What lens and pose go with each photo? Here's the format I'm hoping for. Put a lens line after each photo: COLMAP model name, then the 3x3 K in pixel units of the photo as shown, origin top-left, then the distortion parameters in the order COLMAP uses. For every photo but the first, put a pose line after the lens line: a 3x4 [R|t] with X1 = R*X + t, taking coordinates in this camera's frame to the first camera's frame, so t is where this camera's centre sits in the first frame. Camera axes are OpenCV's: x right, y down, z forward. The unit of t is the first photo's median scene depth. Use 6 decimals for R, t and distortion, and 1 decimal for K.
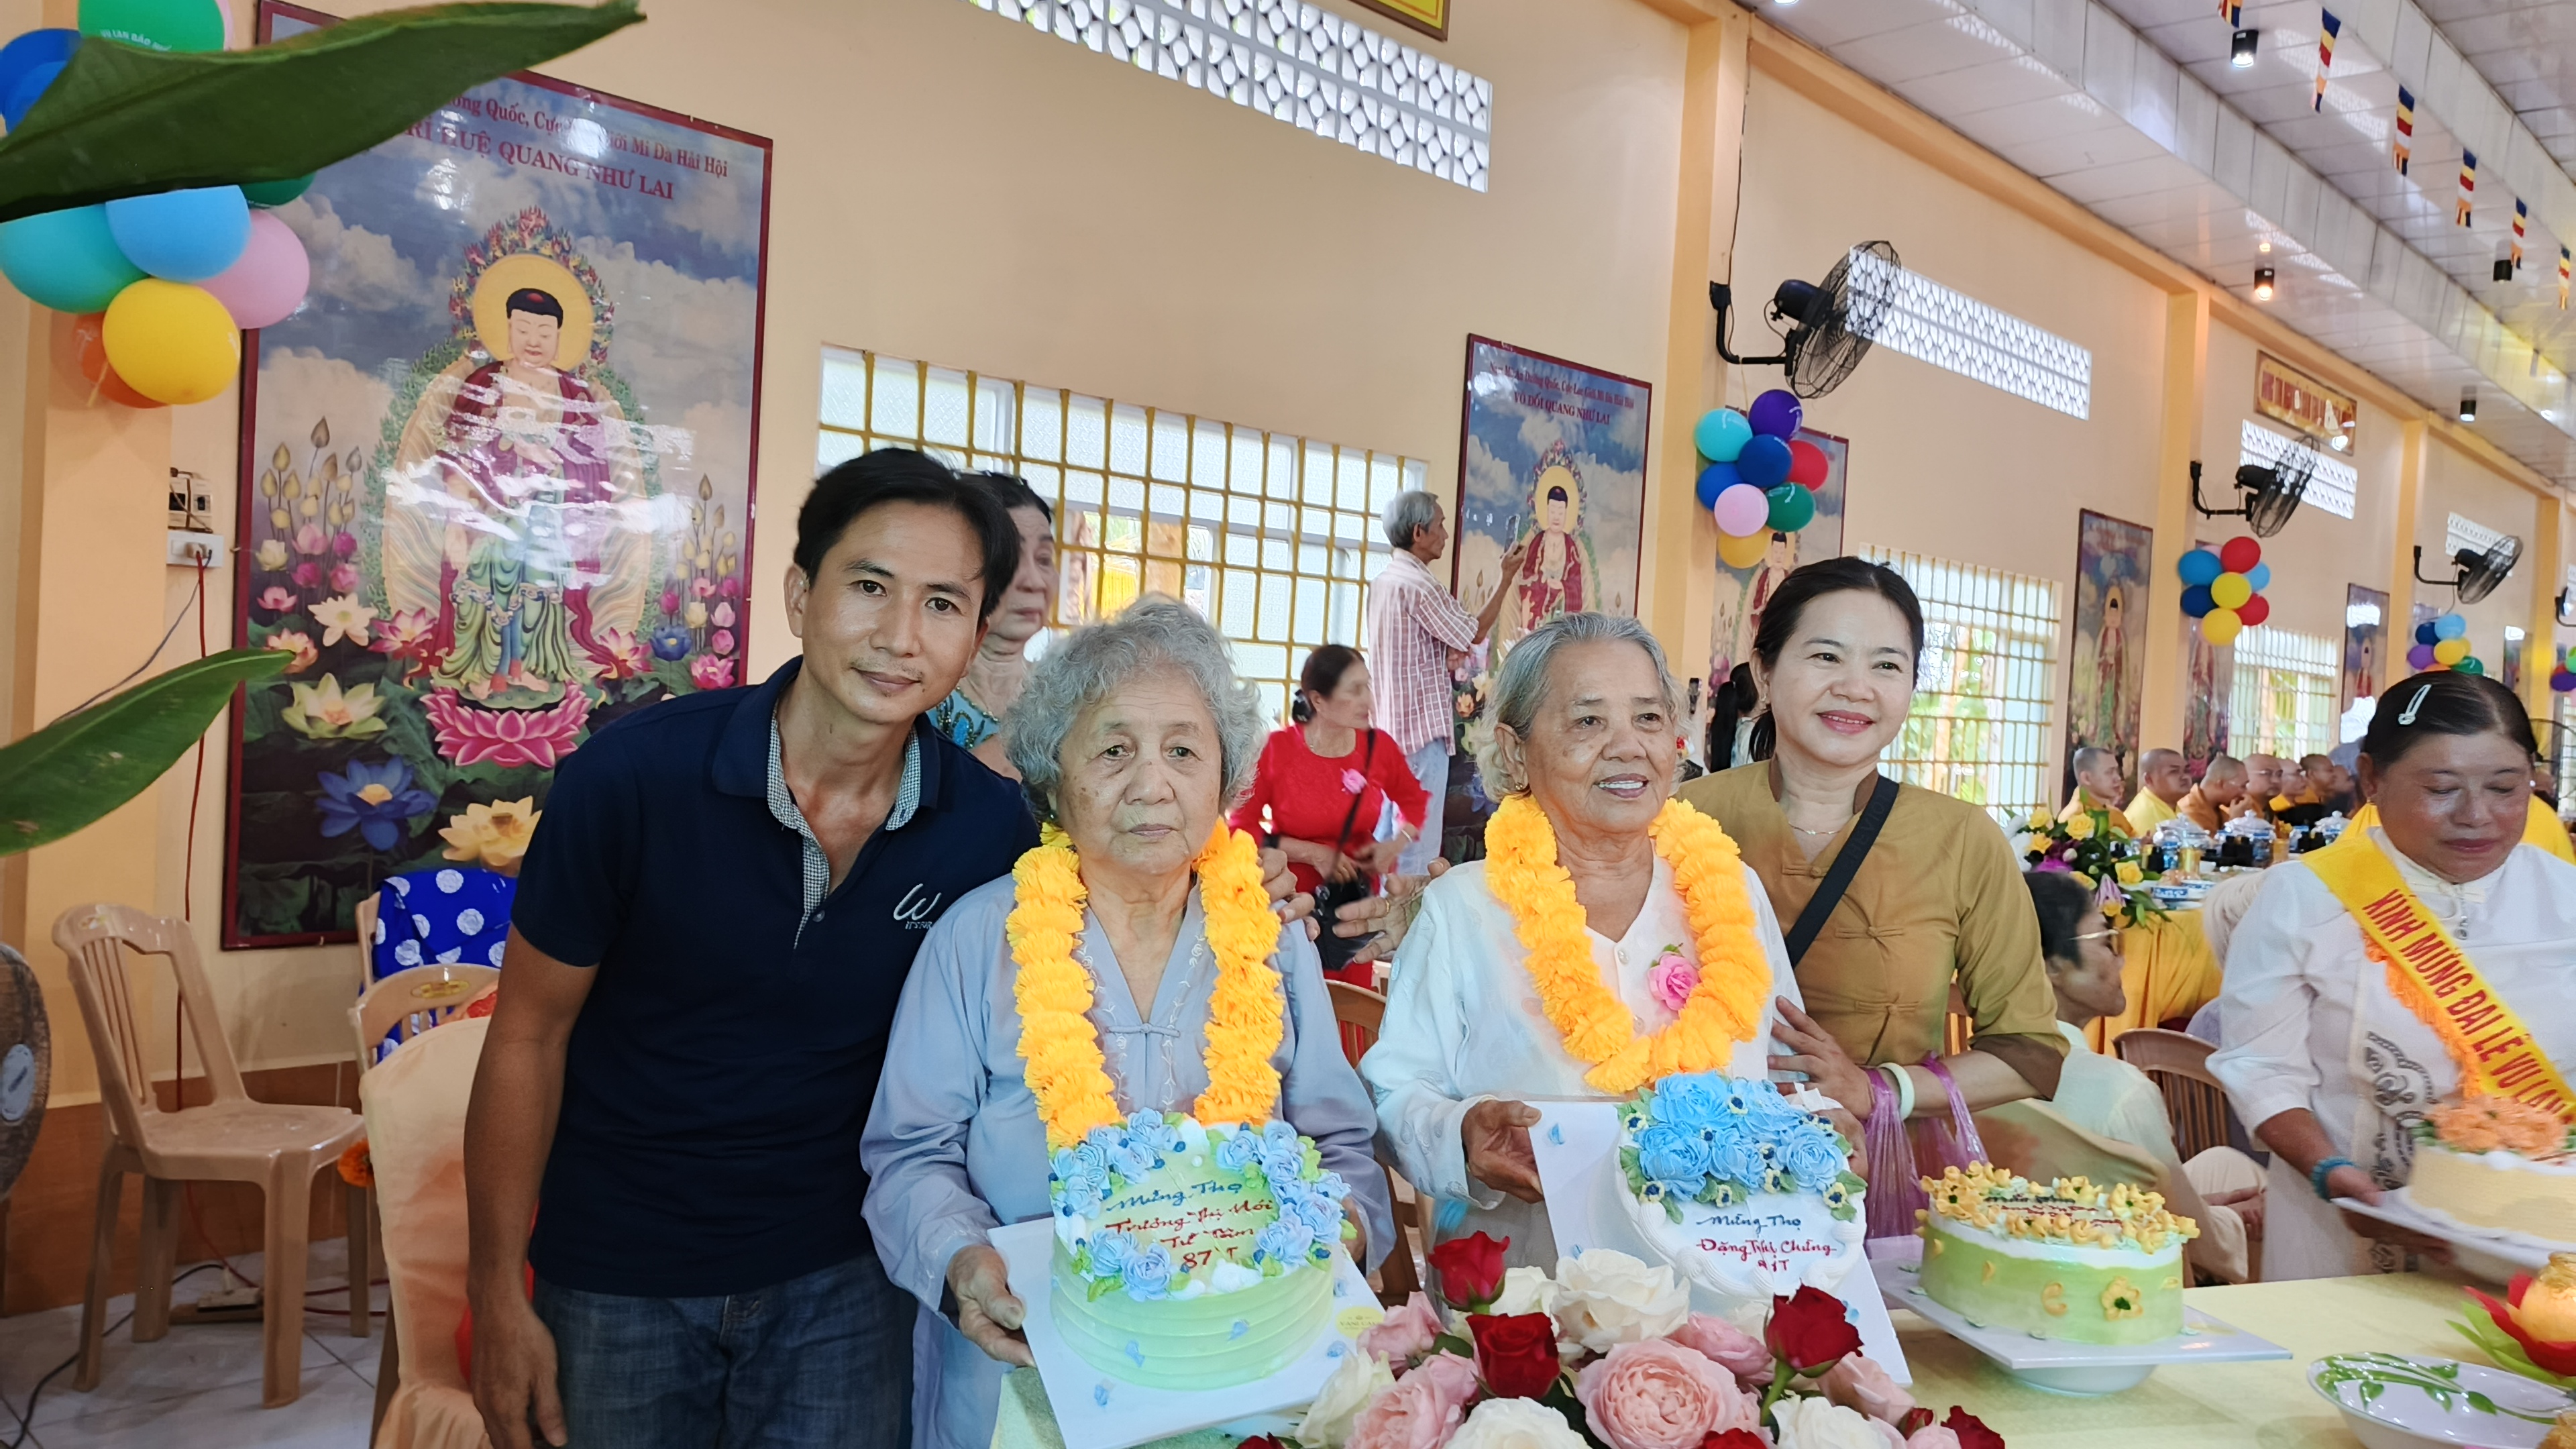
lens RADIAL K [[1836.9, 0, 1272.9], [0, 1836.9, 747.3], [0, 0, 1]] dist [0.030727, -0.031750]
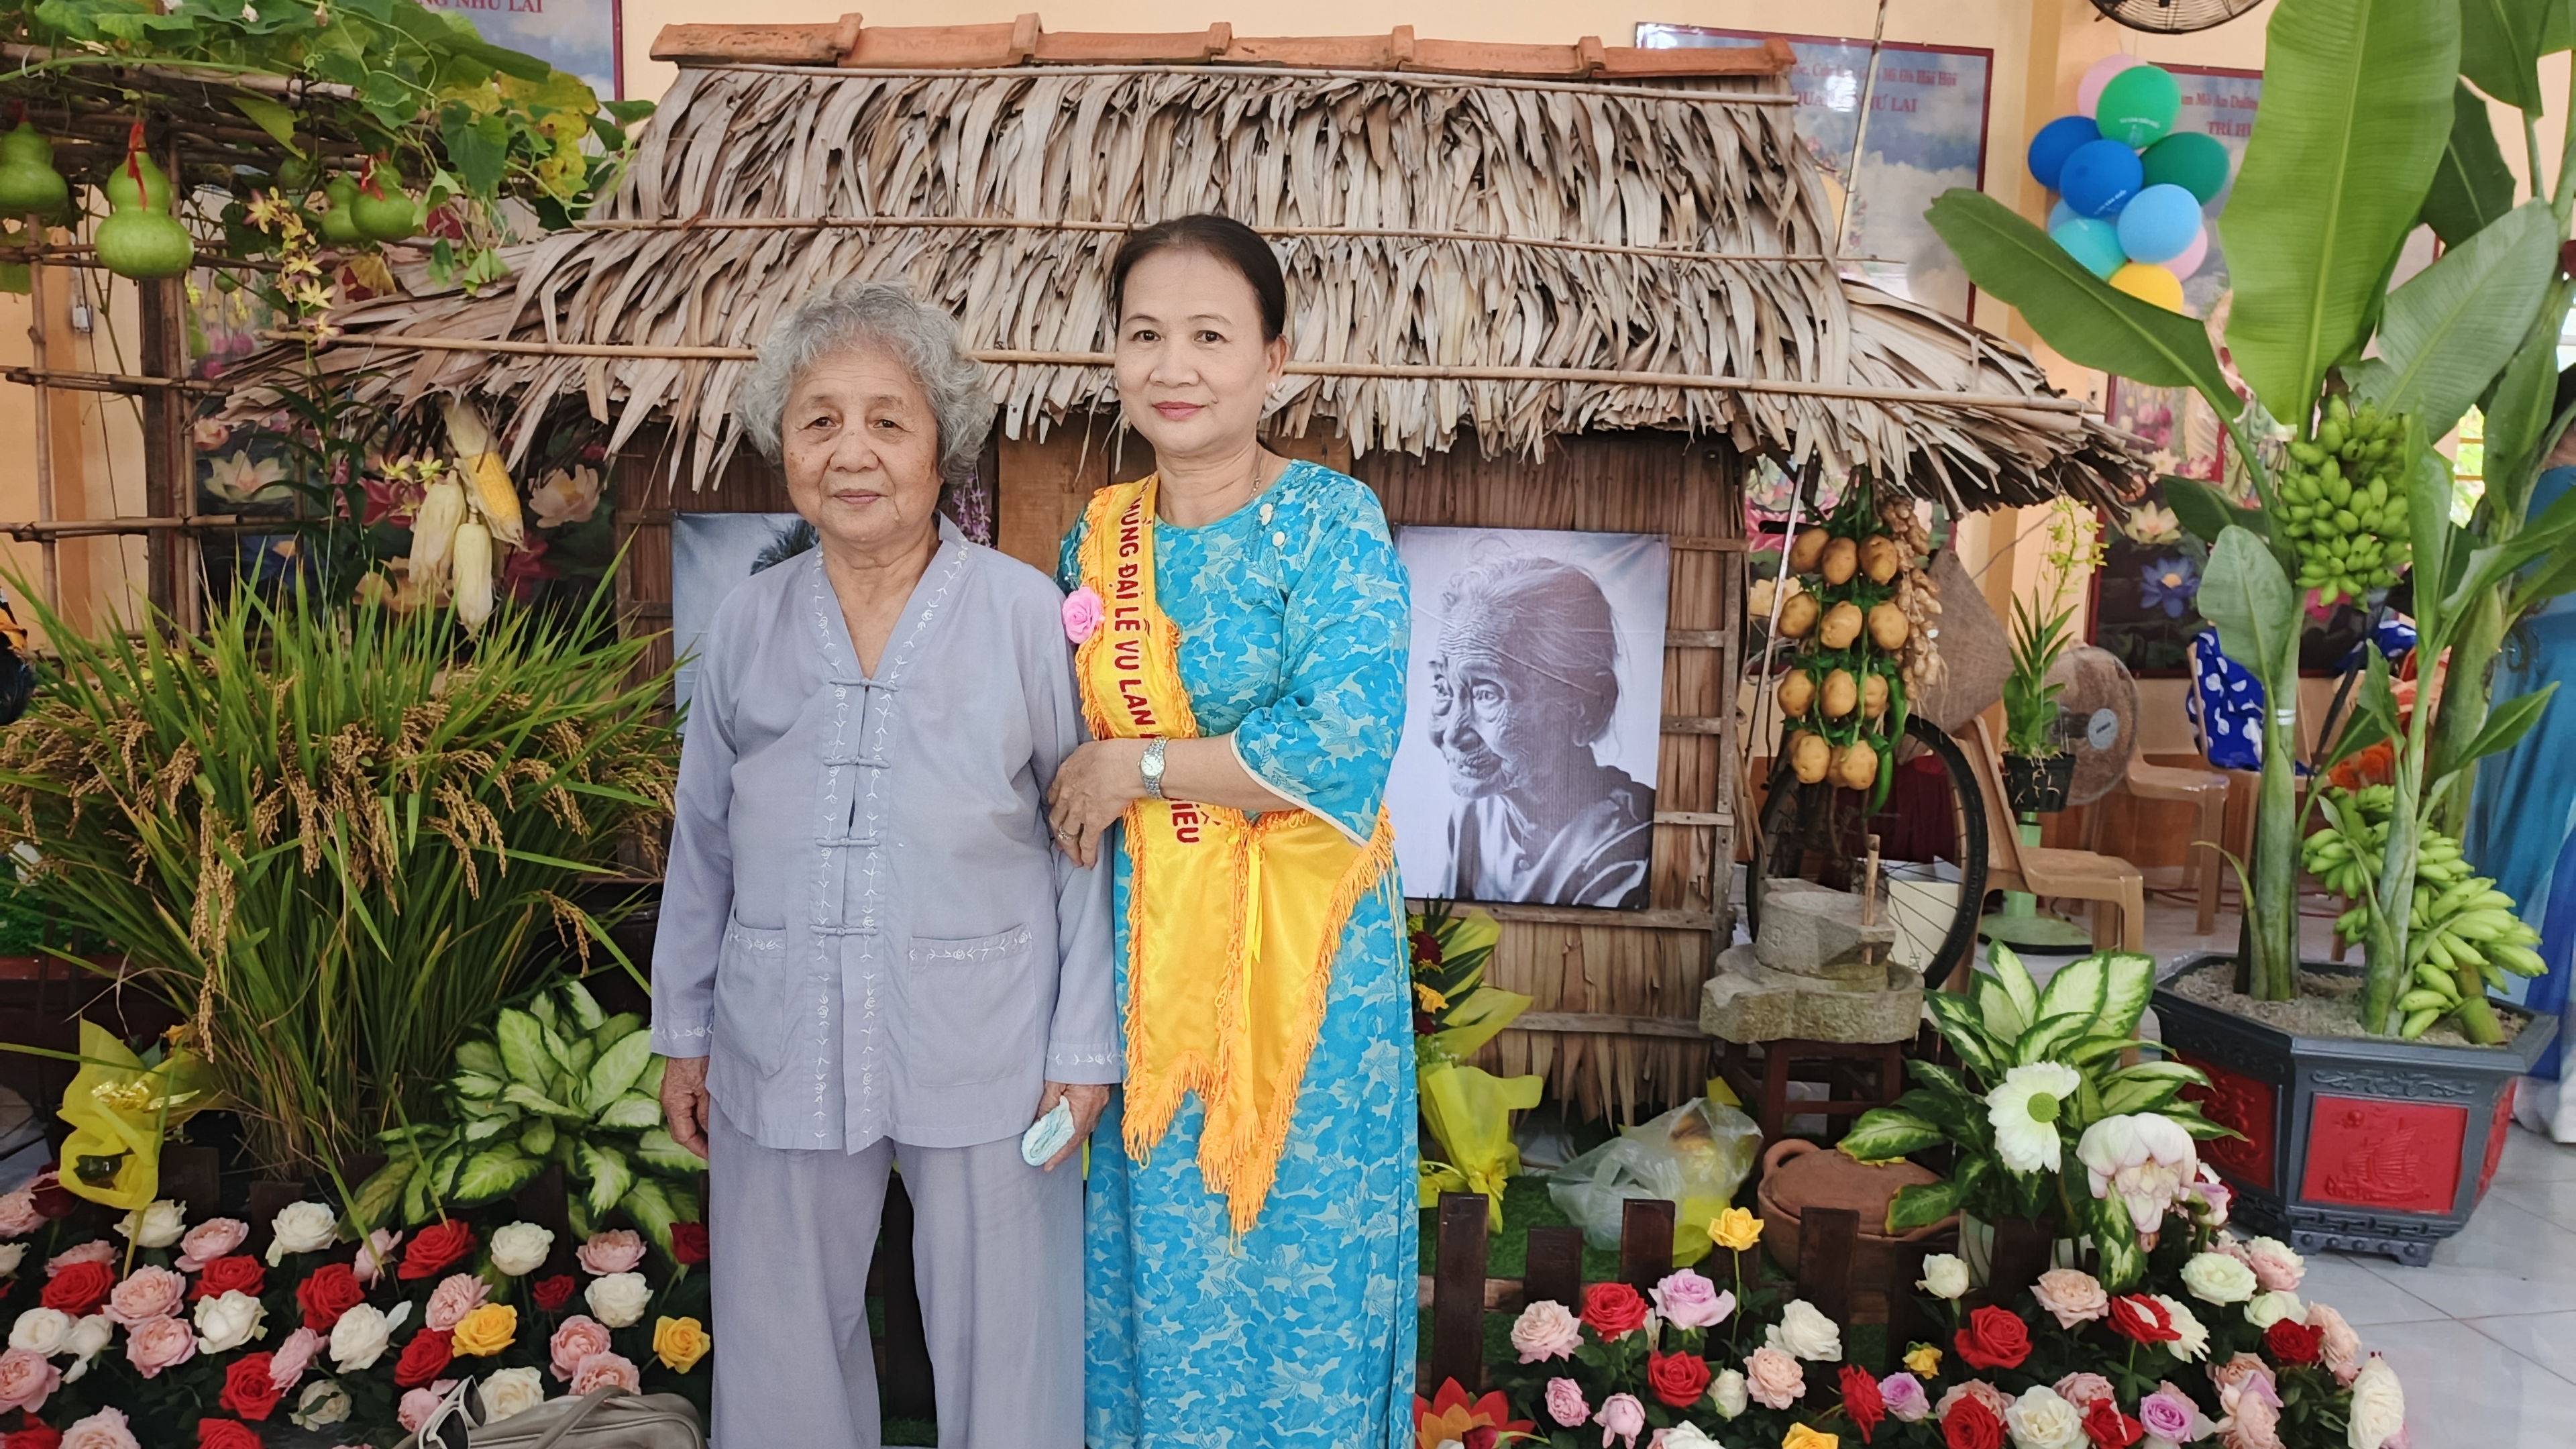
lens RADIAL K [[1836.9, 0, 1302.9], [0, 1836.9, 720.2], [0, 0, 1]] dist [0.030727, -0.031750]
pose [[0.825299, 0.035244, -0.563595, -0.196349], [0.003815, 0.997680, 0.067976, 0.030380], [0.564683, -0.058250, 0.823250, -0.590948]]
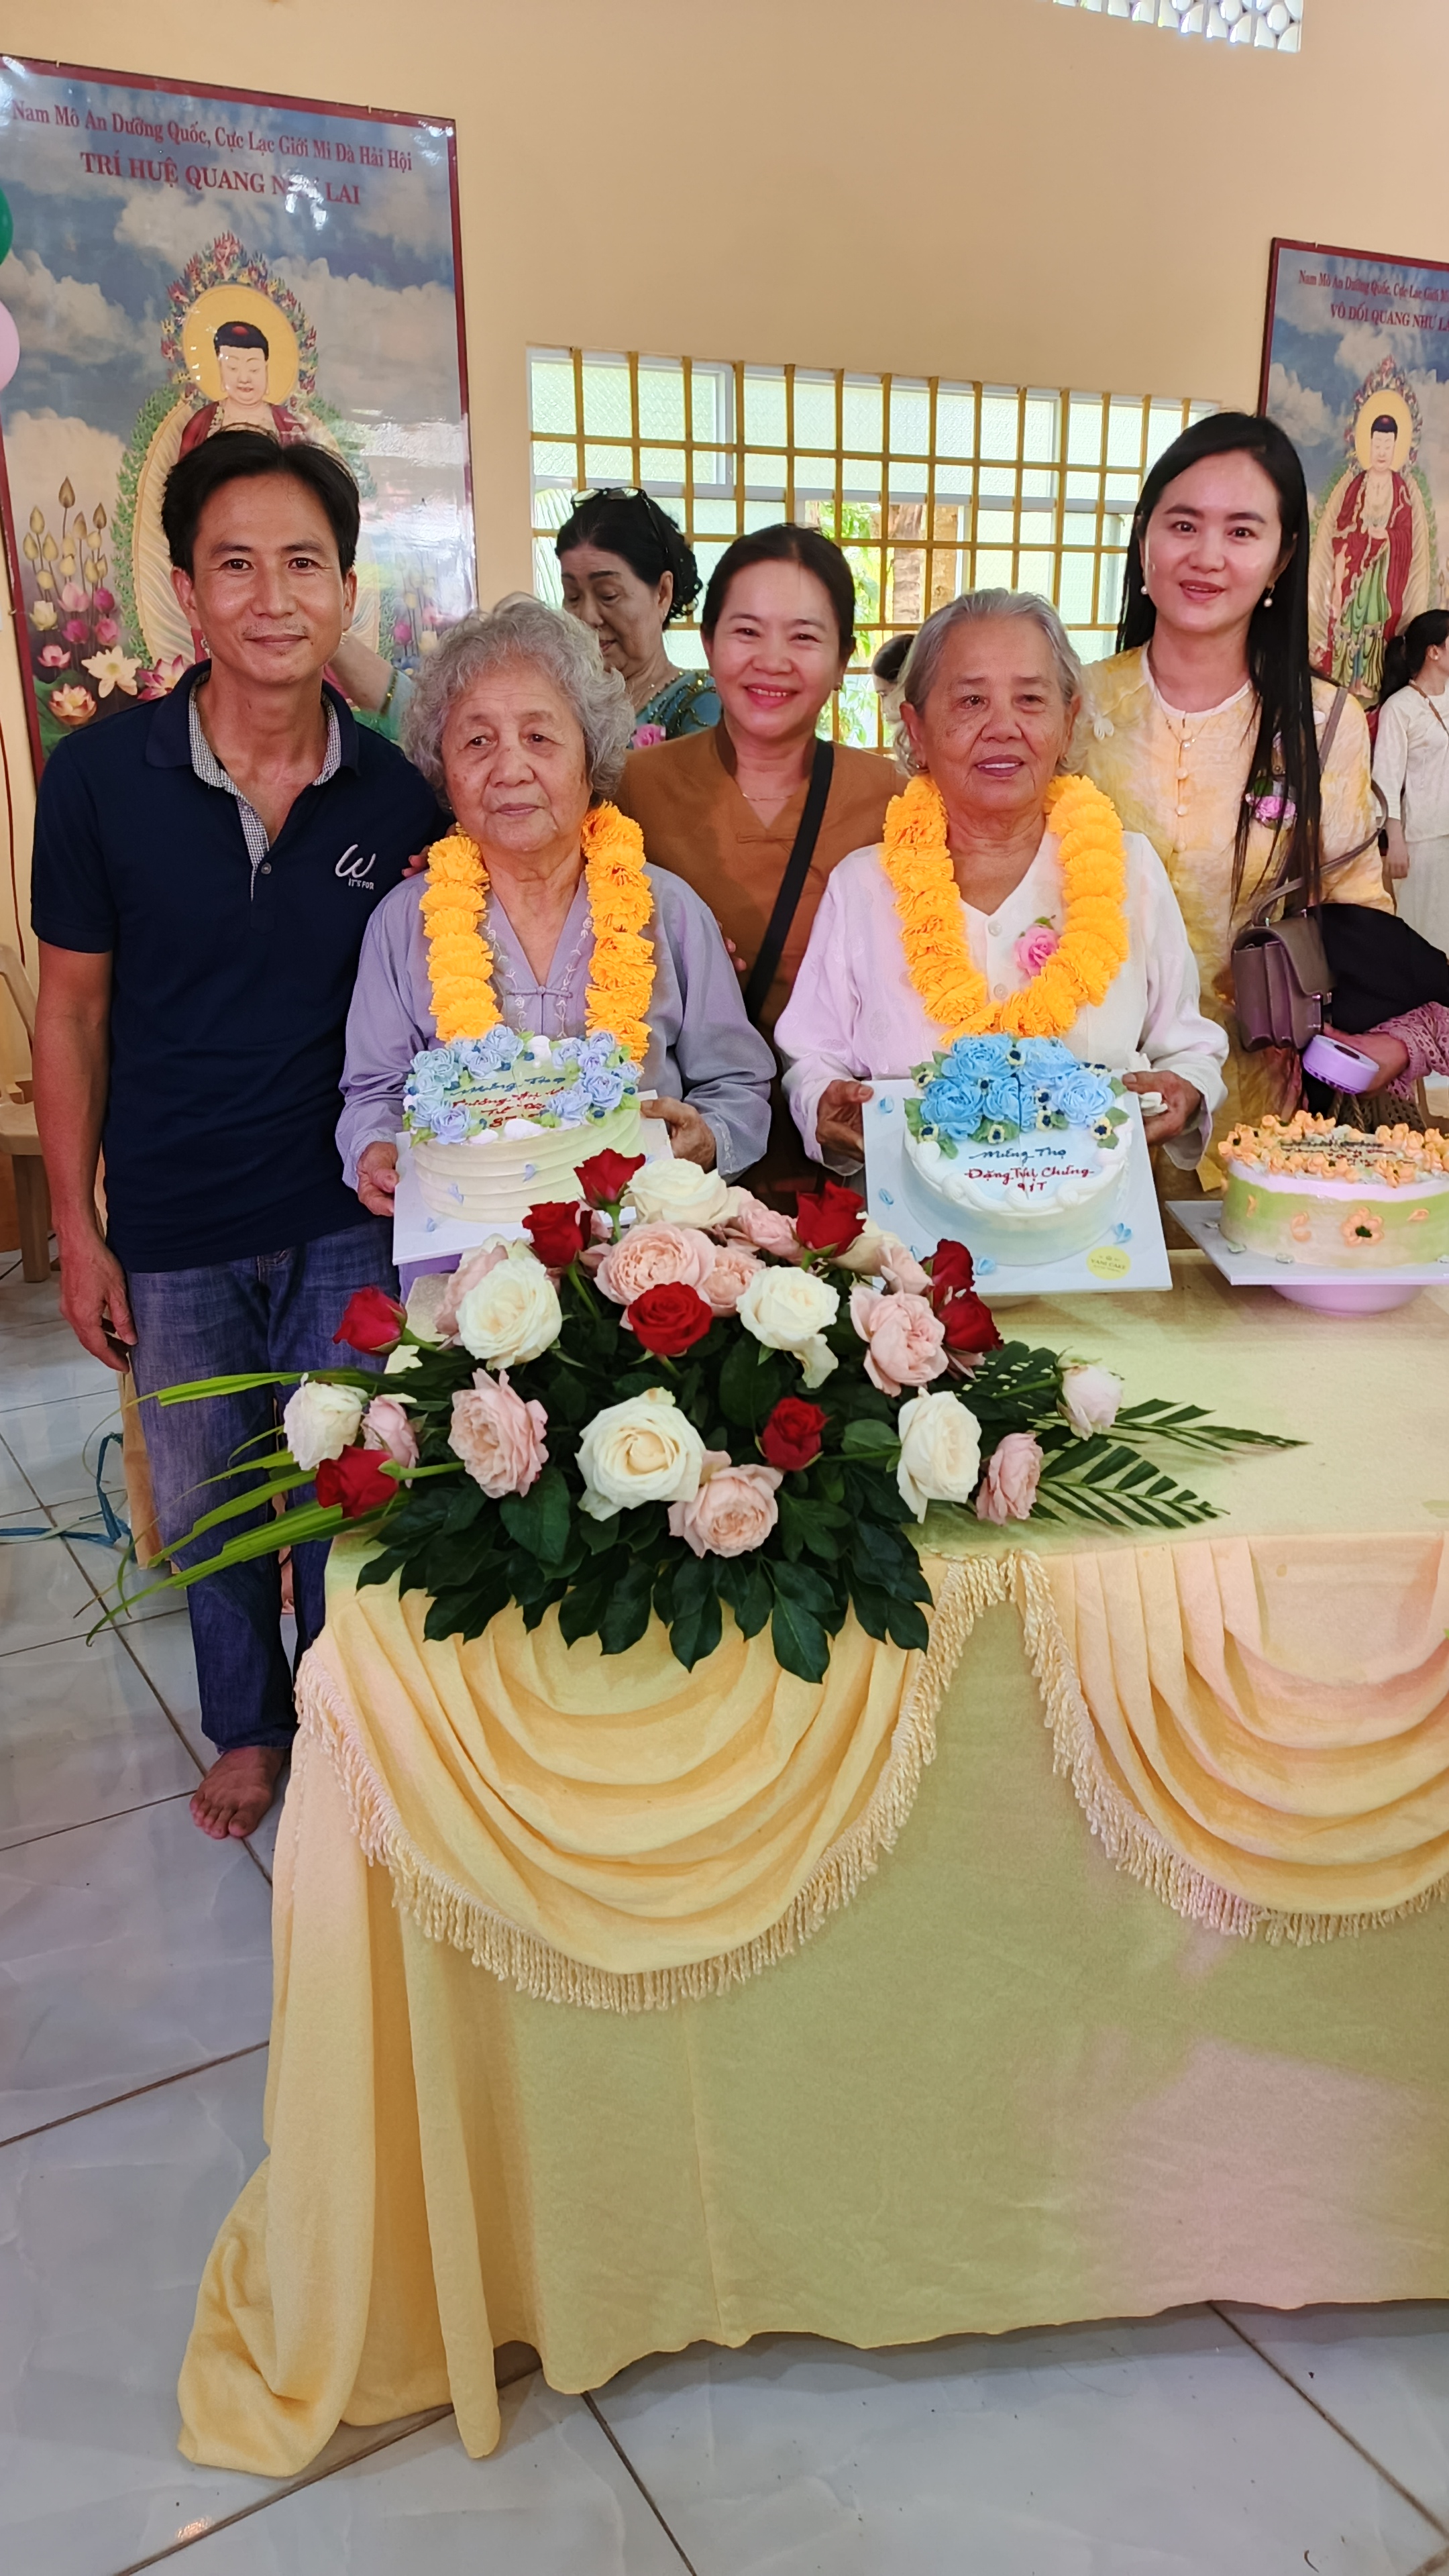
lens RADIAL K [[1836.9, 0, 725.4], [0, 1836.9, 1278.1], [0, 0, 1]] dist [0.030727, -0.031750]
pose [[0.966480, 0.014762, -0.256317, 0.128207], [0.055796, 0.962408, 0.265815, 0.006590], [0.250605, -0.271206, 0.929325, -0.035838]]
